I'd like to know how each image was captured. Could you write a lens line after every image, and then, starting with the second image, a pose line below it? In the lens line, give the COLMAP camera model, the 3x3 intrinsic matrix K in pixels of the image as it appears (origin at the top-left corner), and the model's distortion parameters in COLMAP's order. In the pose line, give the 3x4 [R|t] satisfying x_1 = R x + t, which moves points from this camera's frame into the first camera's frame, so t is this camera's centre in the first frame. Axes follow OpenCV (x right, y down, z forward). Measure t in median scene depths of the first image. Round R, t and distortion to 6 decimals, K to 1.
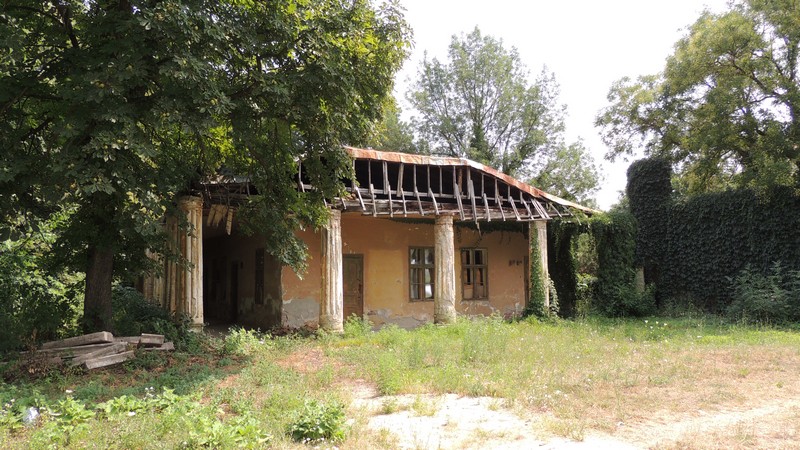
lens RADIAL K [[576.7, 0, 400.0], [0, 576.7, 225.0], [0, 0, 1]] dist [-0.010326, -0.000660]
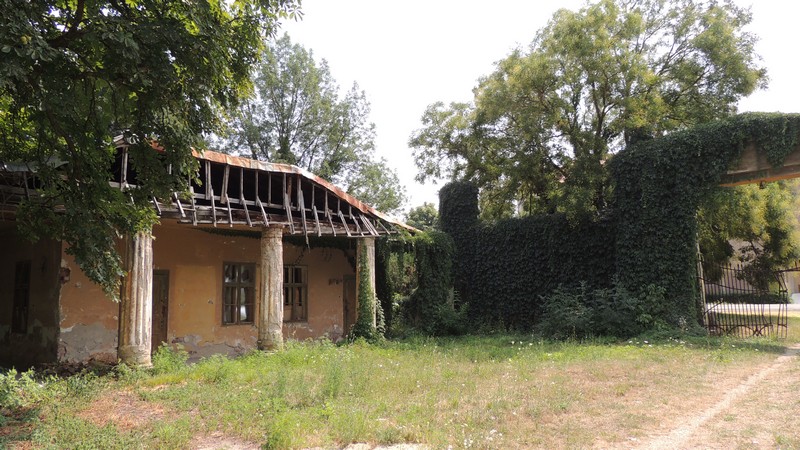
lens RADIAL K [[576.7, 0, 400.0], [0, 576.7, 225.0], [0, 0, 1]] dist [-0.010326, -0.000660]
pose [[0.924433, 0.042310, 0.378991, -0.073101], [-0.029844, 0.998805, -0.038708, 0.007245], [-0.380175, 0.024472, 0.924591, 0.095596]]
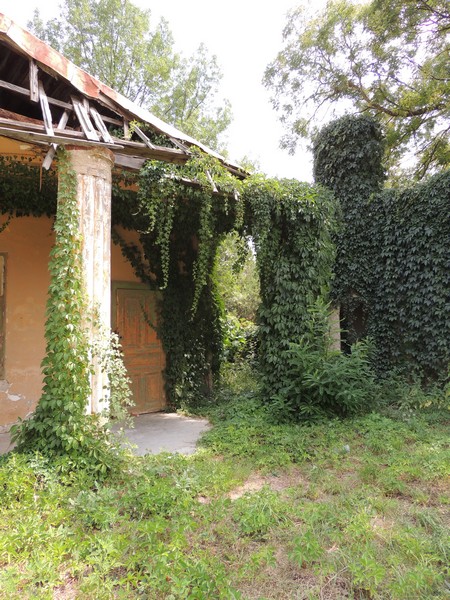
lens RADIAL K [[418.4, 0, 225.0], [0, 418.4, 300.0], [0, 0, 1]] dist [-0.005678, -0.001555]
pose [[0.976125, 0.014810, 0.216705, 0.269946], [-0.019866, 0.999578, 0.021172, 0.070514], [-0.216300, -0.024972, 0.976008, 0.748251]]
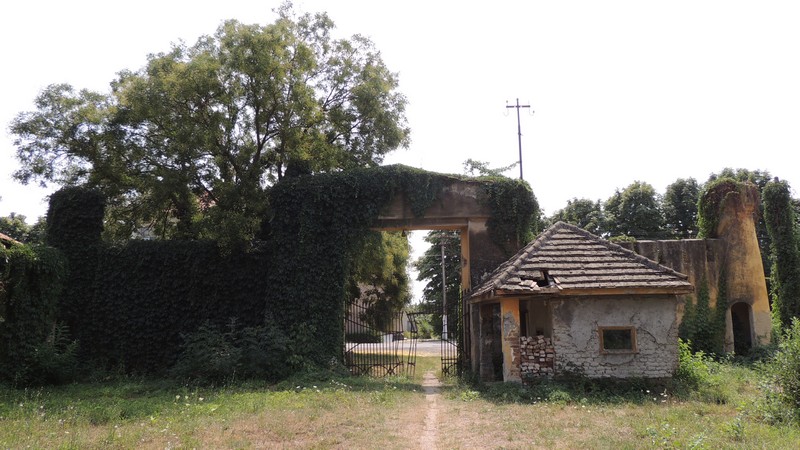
lens RADIAL K [[576.7, 0, 400.0], [0, 576.7, 225.0], [0, 0, 1]] dist [-0.010326, -0.000660]
pose [[0.494219, 0.165110, 0.853514, -0.049326], [-0.084508, 0.986273, -0.141859, 0.019300], [-0.865220, -0.002019, 0.501388, 0.228739]]
